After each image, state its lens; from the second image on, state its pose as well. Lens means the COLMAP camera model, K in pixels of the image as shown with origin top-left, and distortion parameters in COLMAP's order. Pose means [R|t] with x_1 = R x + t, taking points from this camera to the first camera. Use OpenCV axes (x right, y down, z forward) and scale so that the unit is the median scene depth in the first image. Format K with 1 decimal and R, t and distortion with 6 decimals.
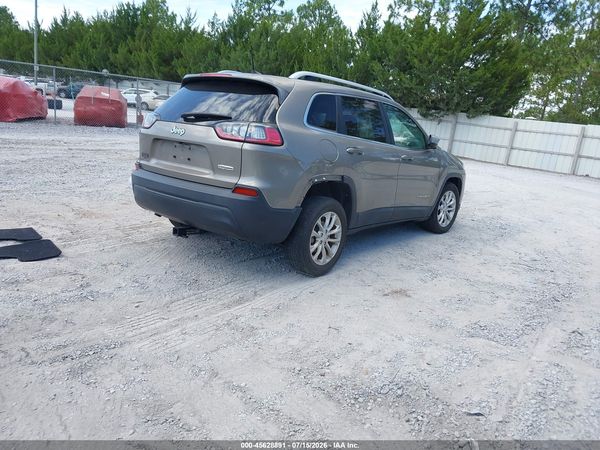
lens RADIAL K [[513.2, 0, 290.7], [0, 513.2, 224.7], [0, 0, 1]] dist [0.010637, 0.009139]
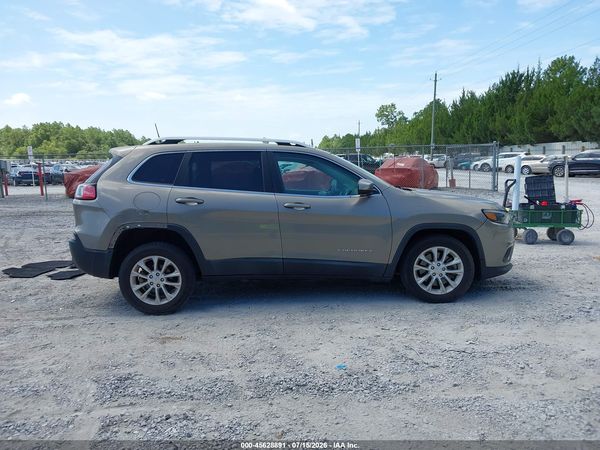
lens RADIAL K [[476.3, 0, 255.9], [0, 476.3, 224.1], [0, 0, 1]] dist [0.005048, 0.002821]
pose [[0.639154, -0.011371, -0.768995, 0.102704], [-0.086667, 0.992457, -0.086709, -0.002254], [0.764180, 0.122067, 0.633347, 0.050930]]
